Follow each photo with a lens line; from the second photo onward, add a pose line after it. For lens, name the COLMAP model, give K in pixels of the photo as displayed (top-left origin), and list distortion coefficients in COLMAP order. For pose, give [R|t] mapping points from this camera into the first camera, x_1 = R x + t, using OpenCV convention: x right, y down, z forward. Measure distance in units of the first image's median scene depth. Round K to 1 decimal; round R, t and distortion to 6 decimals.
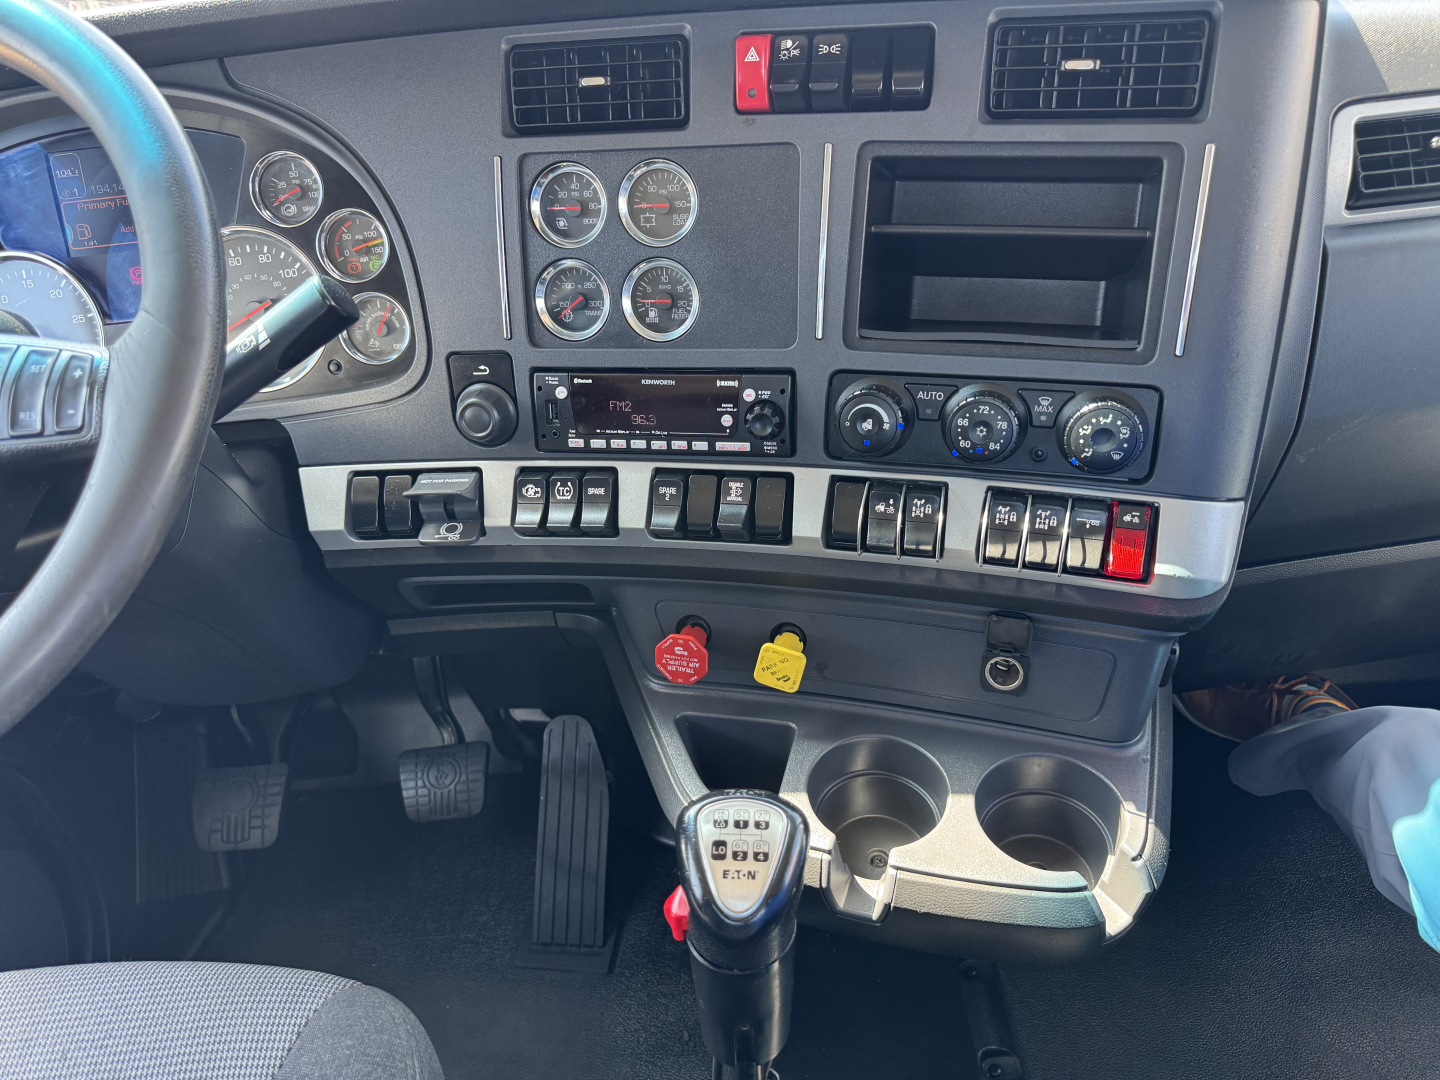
lens RADIAL K [[1043.5, 0, 731.1], [0, 1043.5, 541.7], [0, 0, 1]] dist [0.011350, -0.006344]
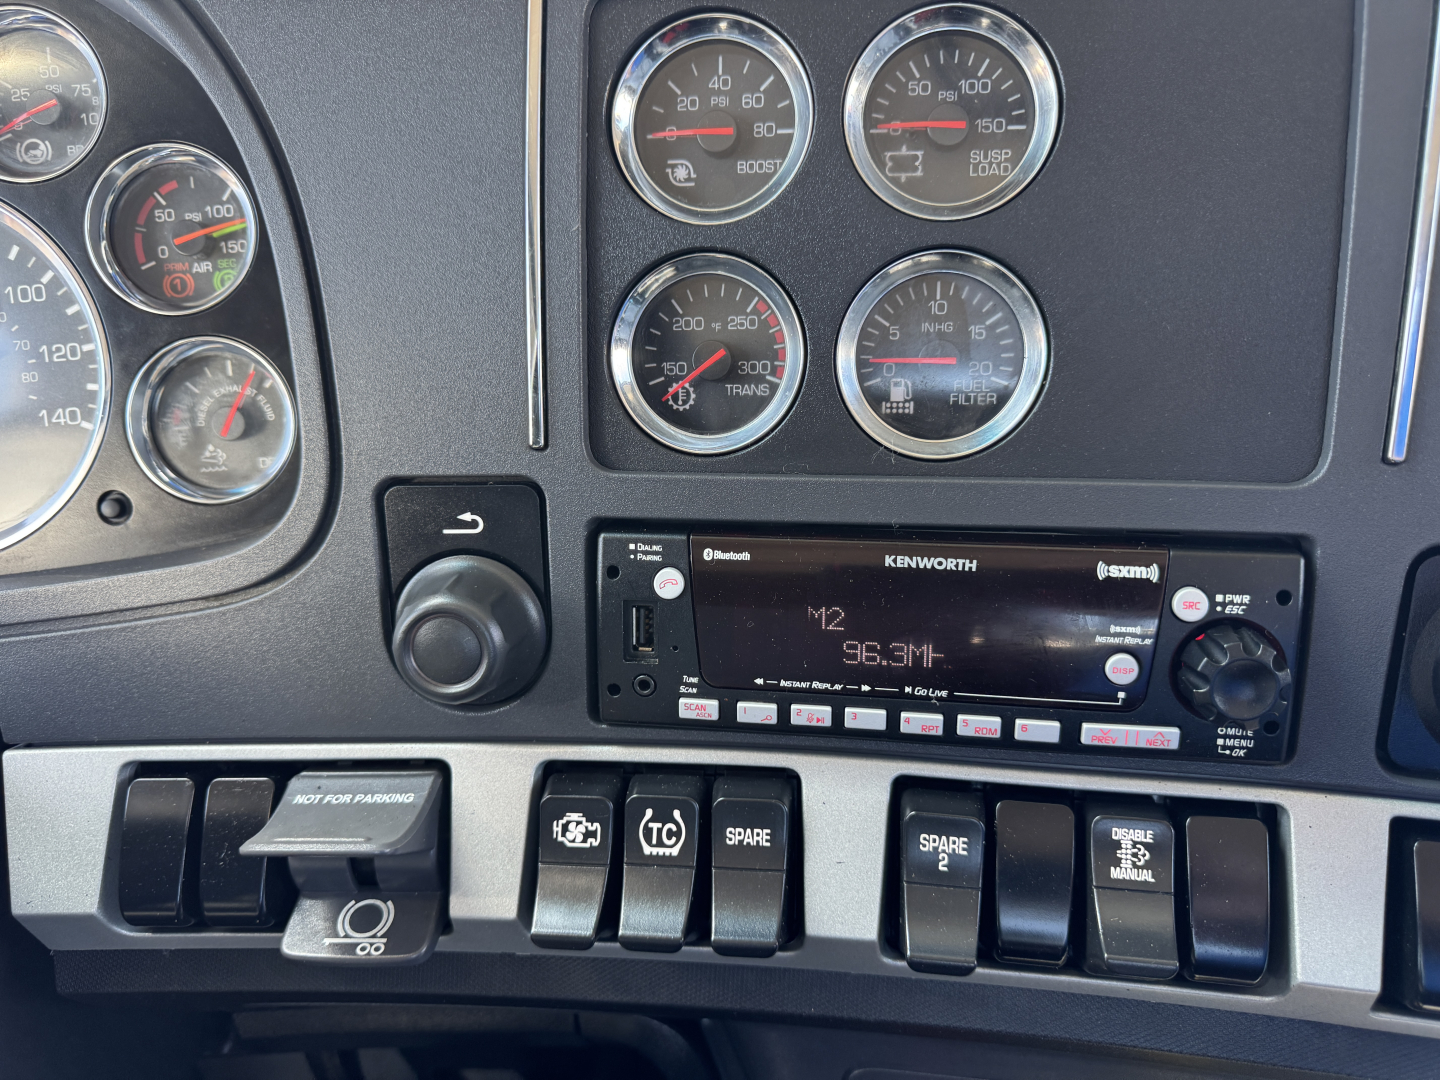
lens RADIAL K [[1043.6, 0, 721.7], [0, 1043.6, 508.5], [0, 0, 1]] dist [0.001396, -0.006618]
pose [[0.998741, 0.015273, 0.047787, -0.160633], [-0.007804, 0.988234, -0.152749, -0.110214], [-0.049558, 0.152183, 0.987109, 0.603333]]
